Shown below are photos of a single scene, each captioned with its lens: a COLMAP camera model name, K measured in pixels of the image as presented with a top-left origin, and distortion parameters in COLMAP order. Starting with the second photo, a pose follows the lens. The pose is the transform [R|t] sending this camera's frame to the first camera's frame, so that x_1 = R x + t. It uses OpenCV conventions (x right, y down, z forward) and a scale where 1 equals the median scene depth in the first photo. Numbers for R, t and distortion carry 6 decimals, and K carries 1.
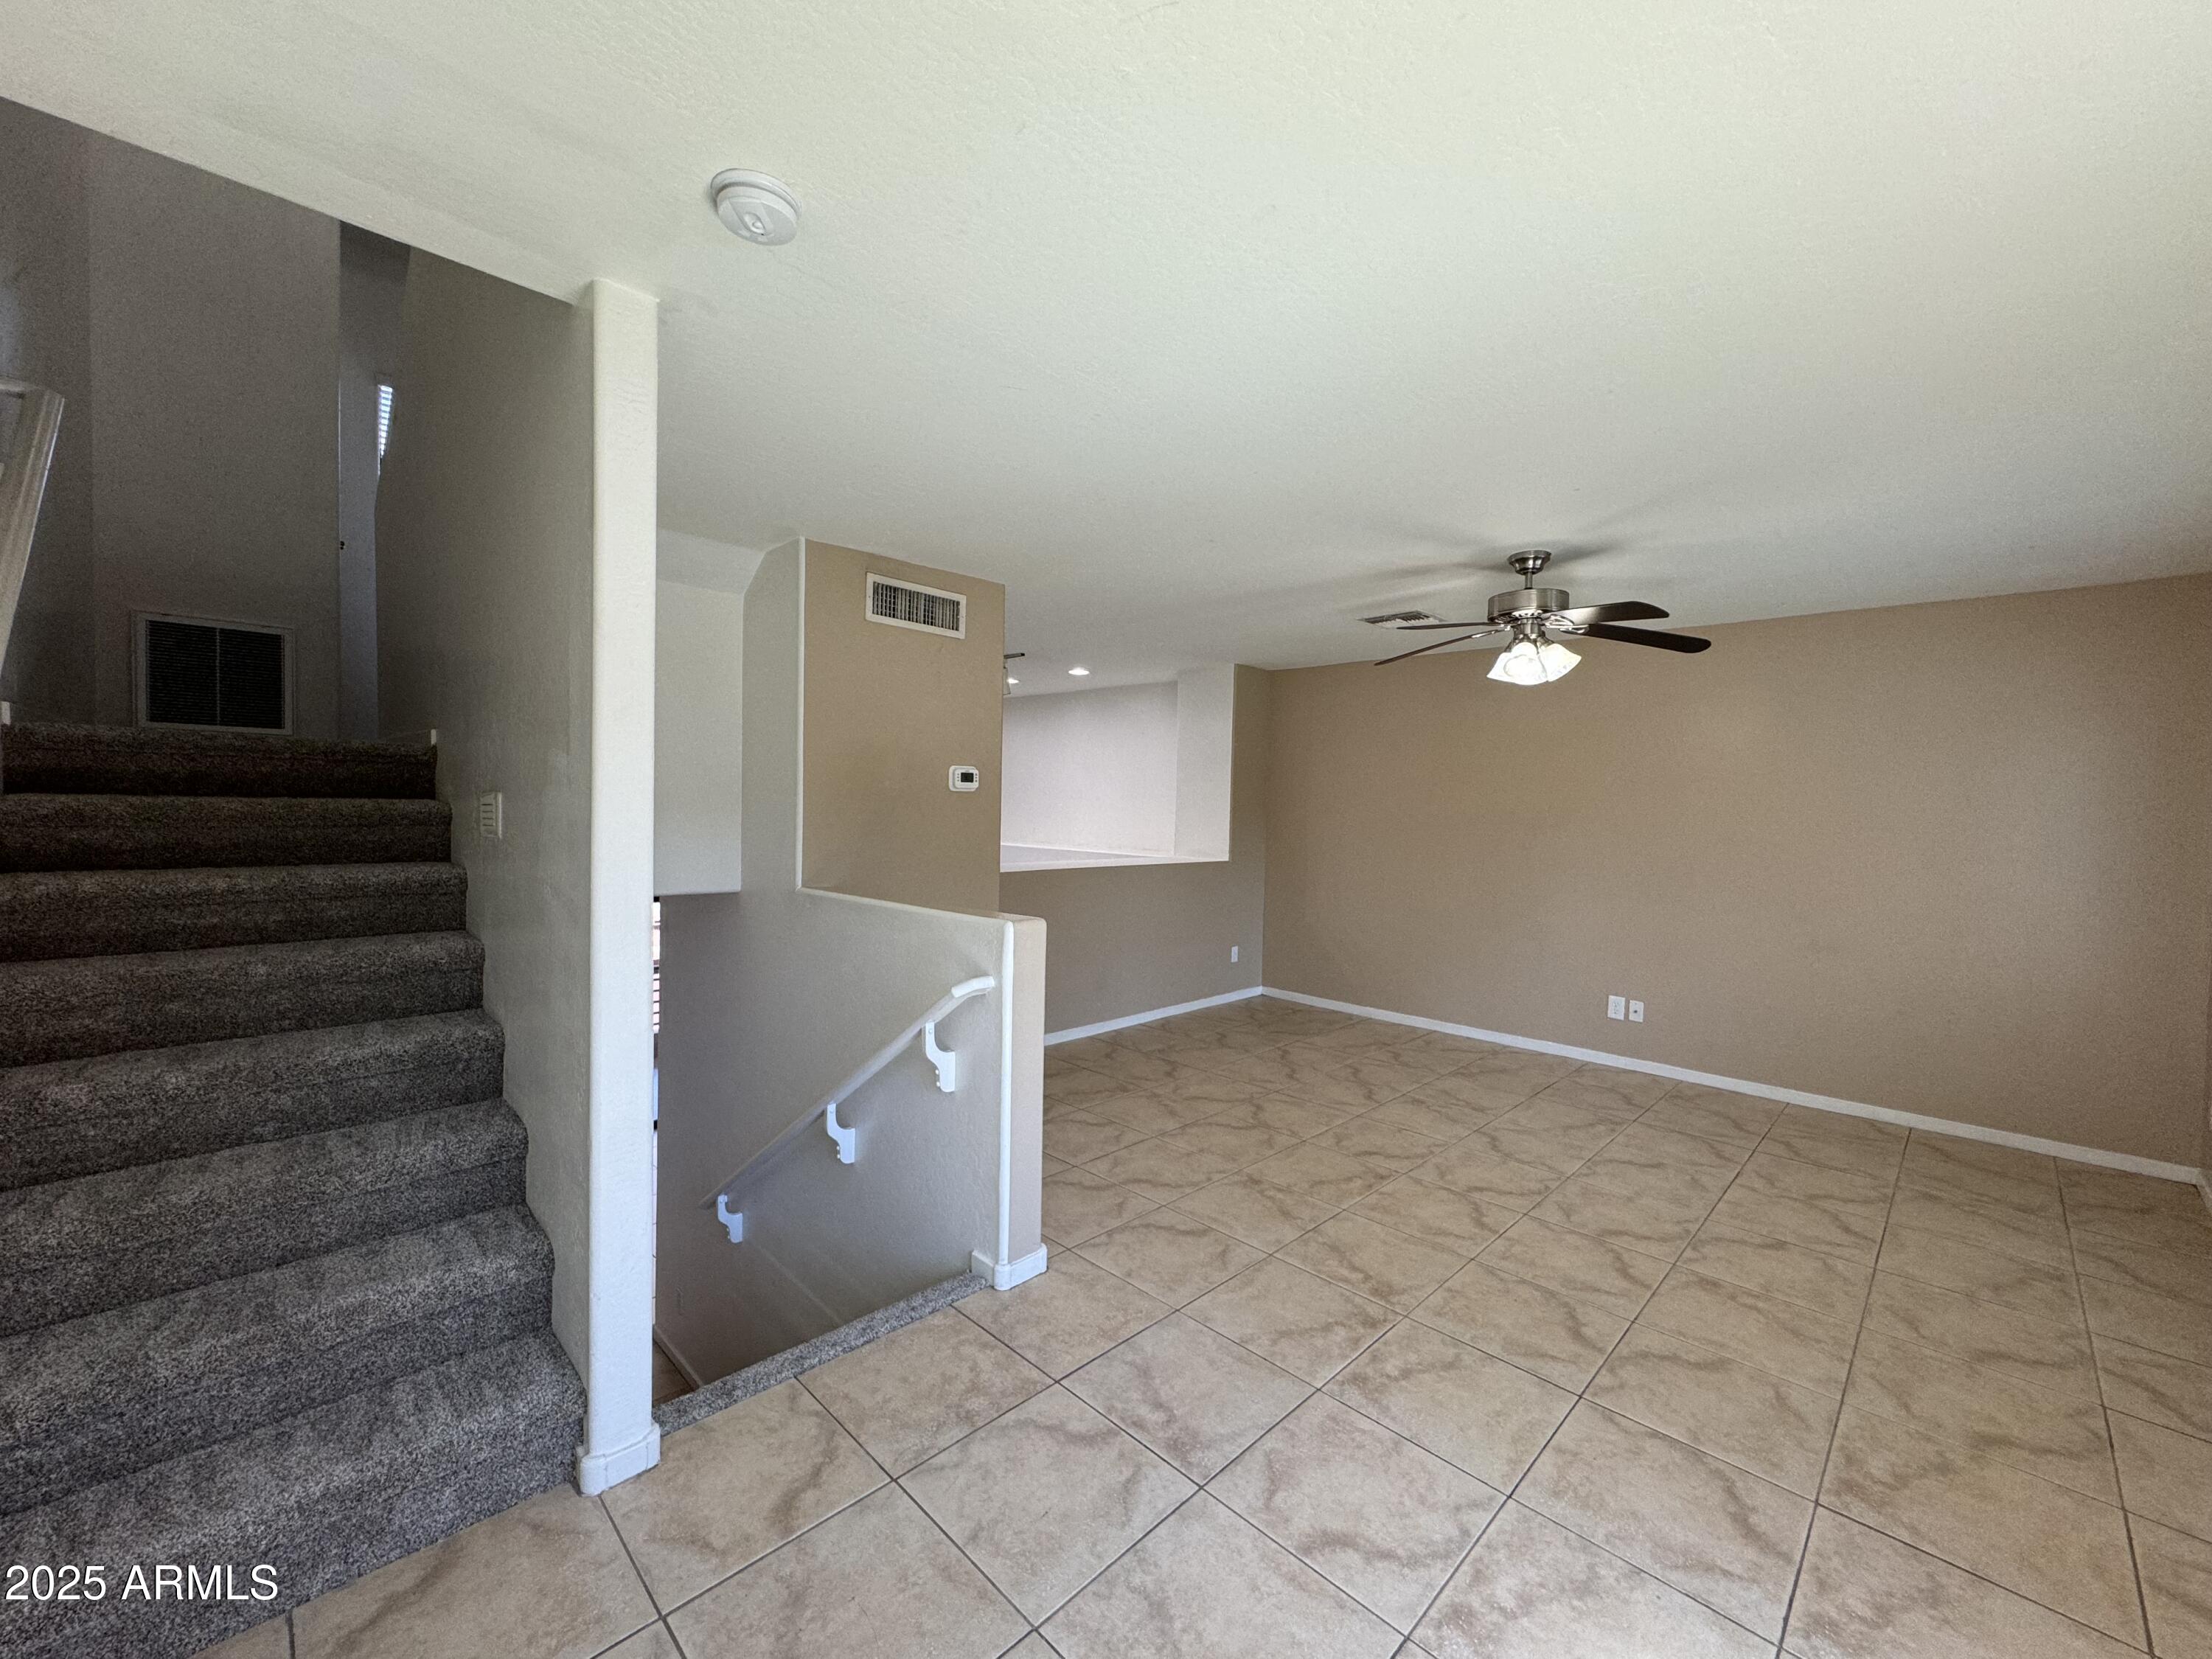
lens RADIAL K [[882.6, 0, 1107.9], [0, 882.6, 826.2], [0, 0, 1]] dist [-0.002384, 0.000773]
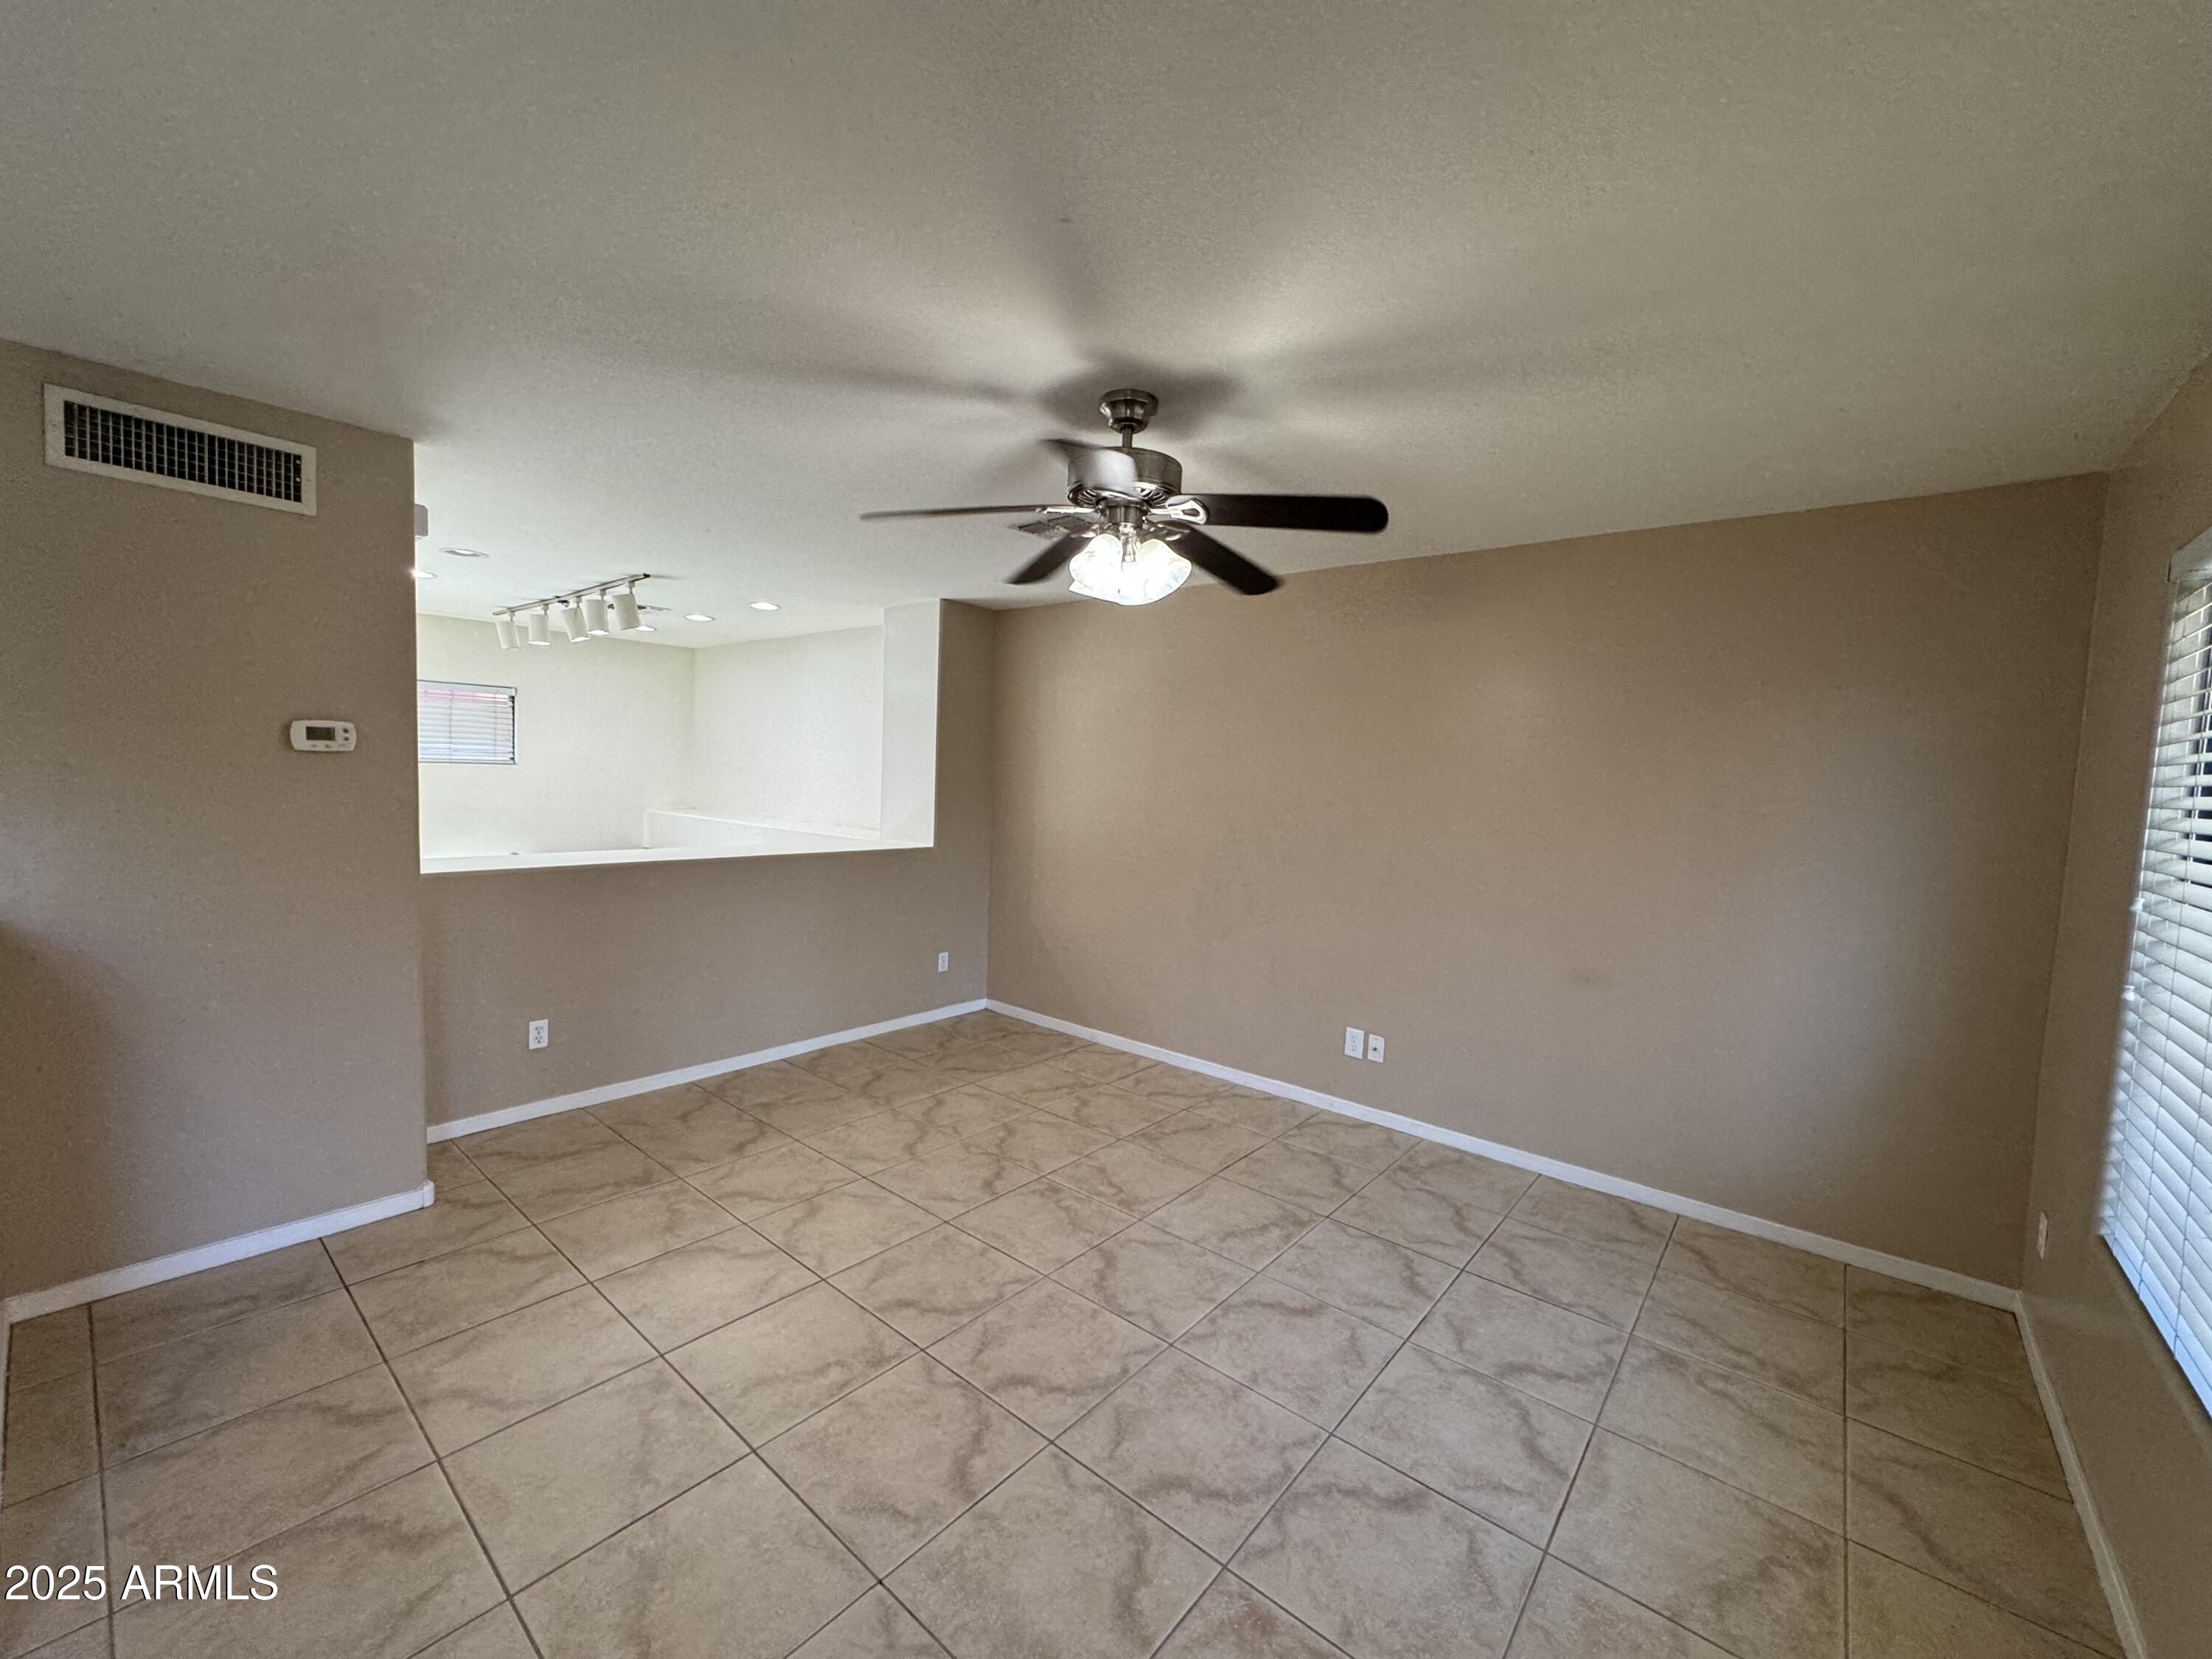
lens RADIAL K [[879.0, 0, 1108.1], [0, 879.0, 827.3], [0, 0, 1]] dist [-0.002379, -0.000039]
pose [[0.995995, 0.008615, 0.088989, 0.452116], [-0.012057, 0.999196, 0.038224, -0.022162], [-0.088589, -0.039144, 0.995299, 0.389009]]
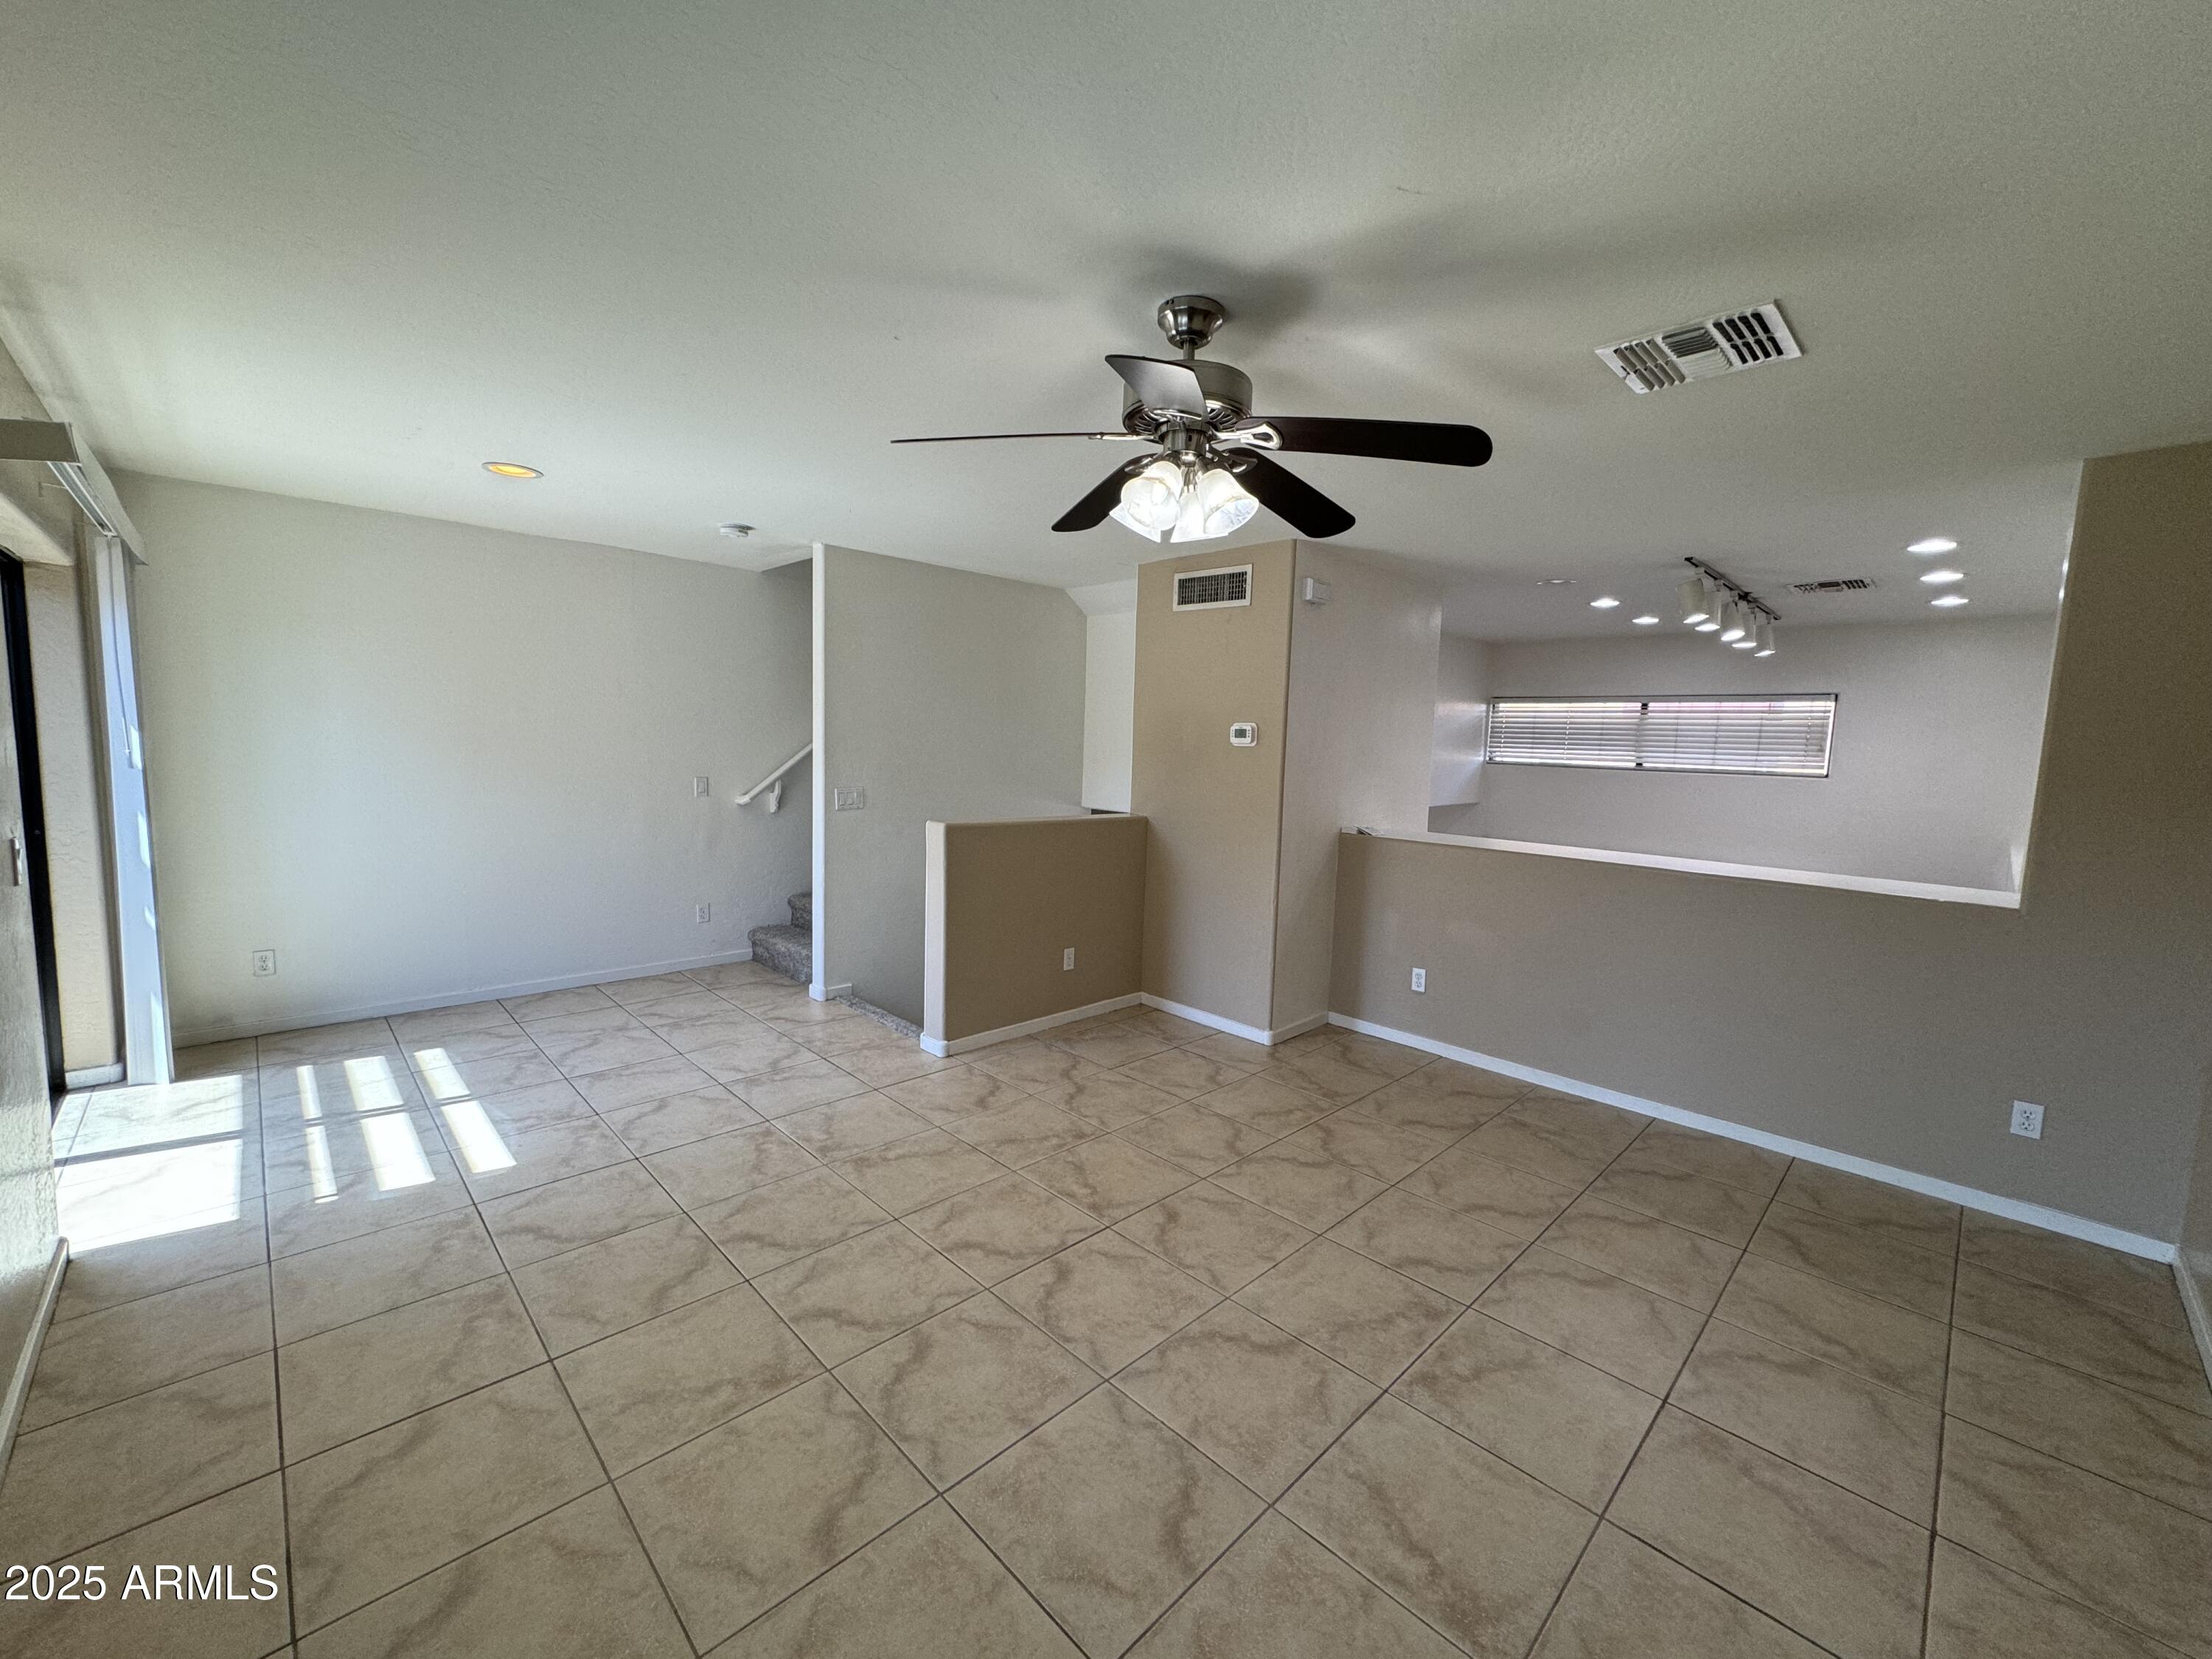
lens RADIAL K [[882.6, 0, 1107.9], [0, 882.6, 826.2], [0, 0, 1]] dist [-0.002384, 0.000773]
pose [[-0.006403, 0.075760, -0.997105, 1.188014], [-0.062198, 0.995165, 0.076012, -0.017287], [0.998043, 0.062505, -0.001659, 1.073376]]
